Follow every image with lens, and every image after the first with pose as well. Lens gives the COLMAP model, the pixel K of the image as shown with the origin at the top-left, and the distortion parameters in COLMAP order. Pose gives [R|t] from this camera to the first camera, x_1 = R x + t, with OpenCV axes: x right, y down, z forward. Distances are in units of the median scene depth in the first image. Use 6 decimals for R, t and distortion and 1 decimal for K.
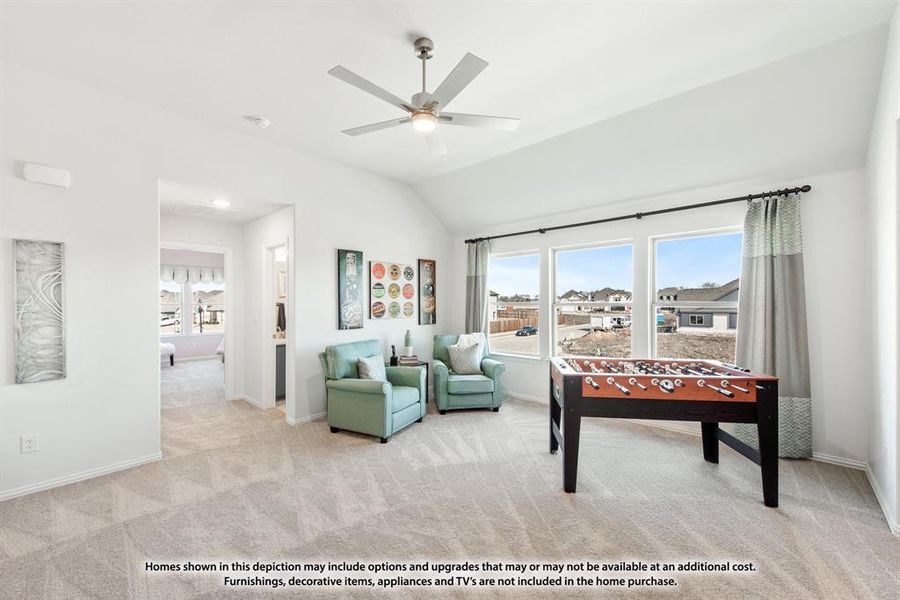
lens RADIAL K [[354.0, 0, 451.2], [0, 354.0, 298.5], [0, 0, 1]] dist [-0.001906, -0.000161]
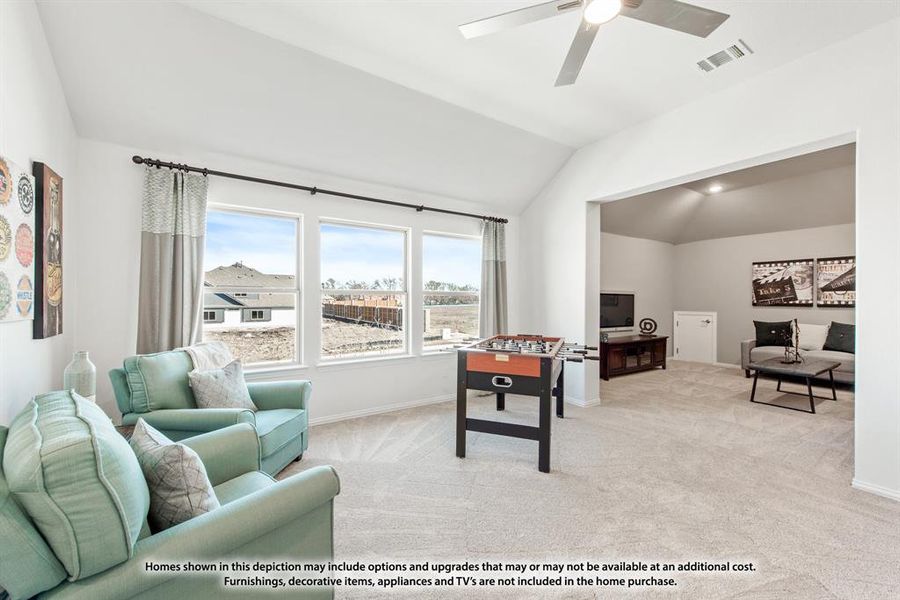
lens RADIAL K [[354.0, 0, 450.0], [0, 354.0, 301.4], [0, 0, 1]] dist [-0.001906, -0.000161]
pose [[0.231732, -0.000124, 0.972780, -0.381184], [-0.011951, 0.999924, 0.002974, 0.030744], [-0.972706, -0.012315, 0.231713, 0.543344]]
